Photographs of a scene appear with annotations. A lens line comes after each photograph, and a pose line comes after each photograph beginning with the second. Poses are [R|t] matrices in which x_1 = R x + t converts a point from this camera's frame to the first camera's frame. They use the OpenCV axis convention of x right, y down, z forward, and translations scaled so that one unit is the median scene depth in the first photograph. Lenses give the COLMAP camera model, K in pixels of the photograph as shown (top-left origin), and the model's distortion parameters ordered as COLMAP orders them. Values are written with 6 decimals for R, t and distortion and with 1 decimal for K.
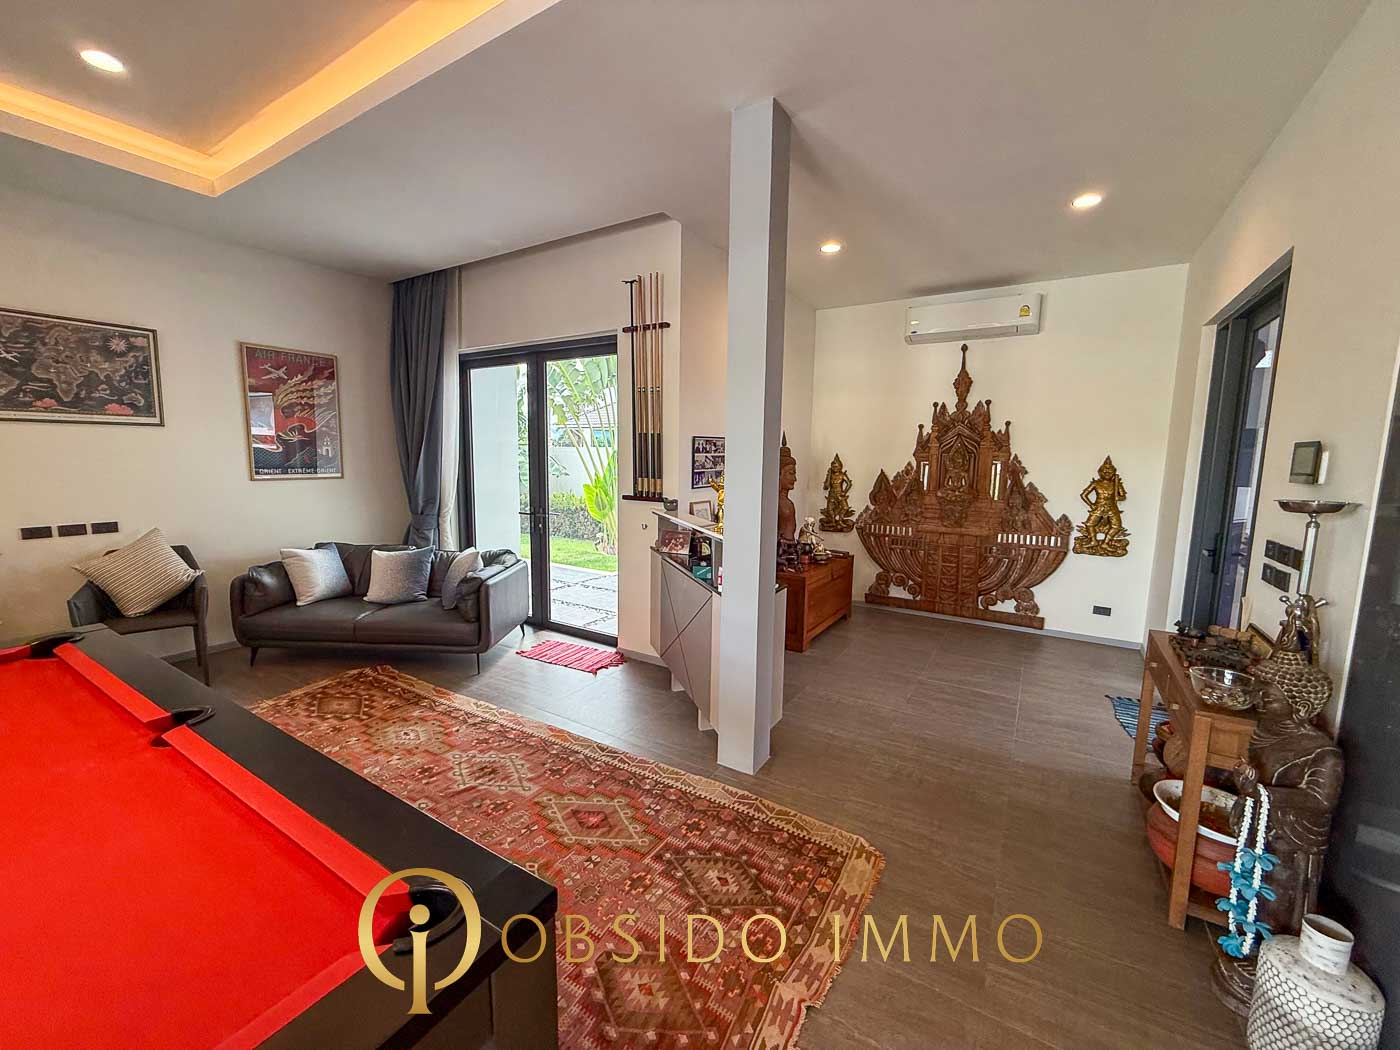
lens RADIAL K [[557.3, 0, 700.1], [0, 557.3, 523.4], [0, 0, 1]] dist [0.000066, 0.000588]
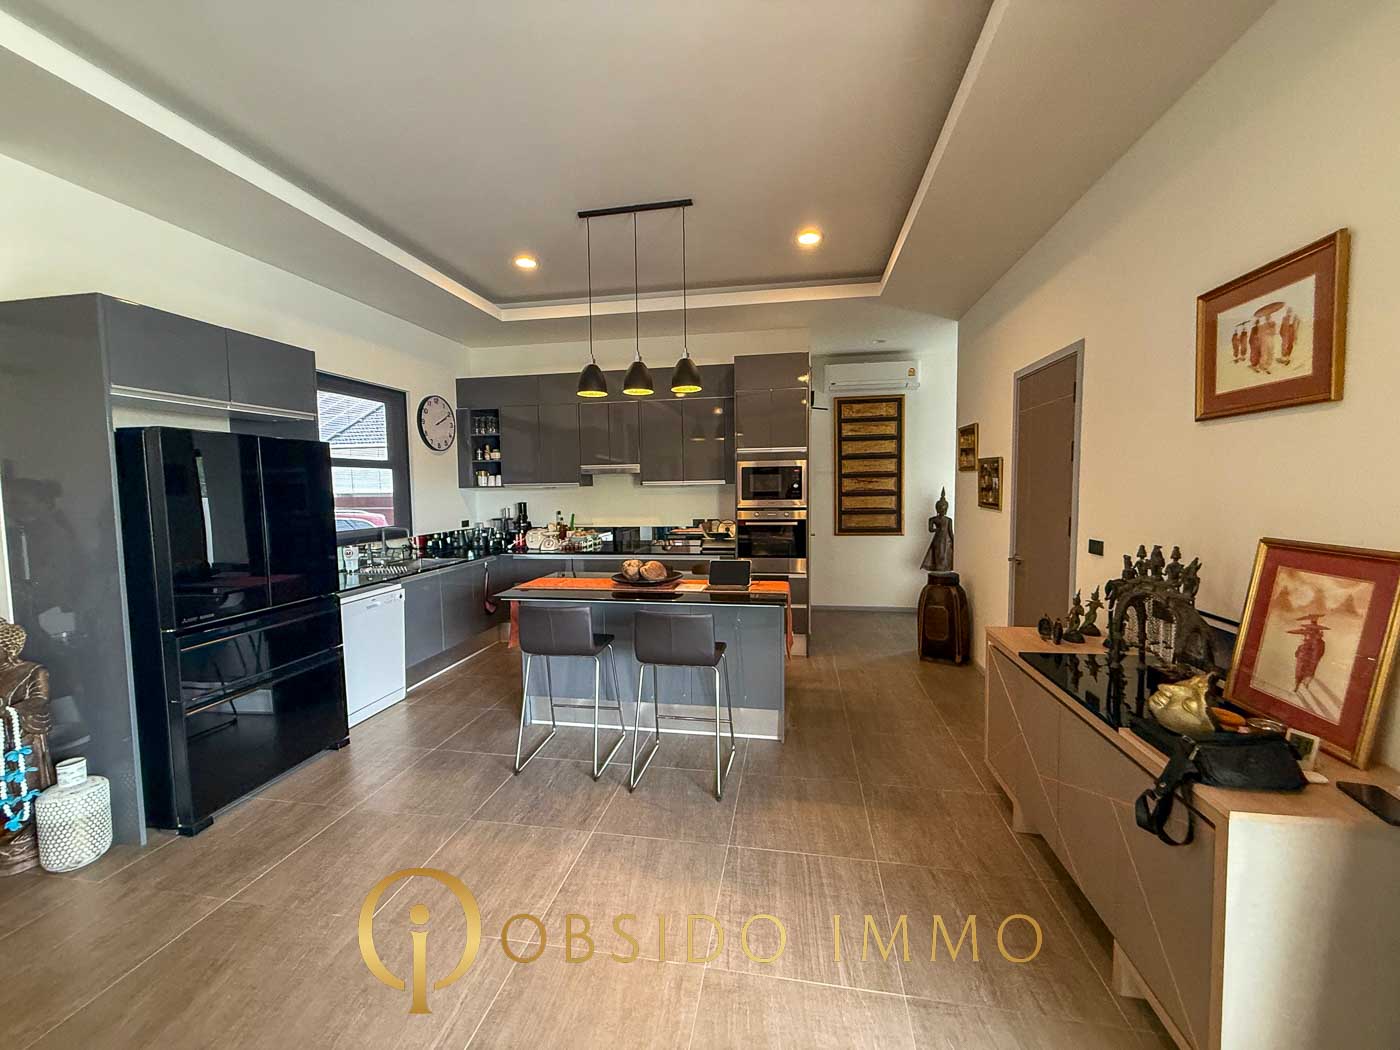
lens RADIAL K [[557.3, 0, 698.0], [0, 557.3, 521.5], [0, 0, 1]] dist [0.000066, 0.000588]
pose [[-0.367804, -0.069814, 0.927279, -1.042536], [0.124065, 0.984579, 0.123338, 0.024072], [-0.921590, 0.160407, -0.353470, -0.265277]]
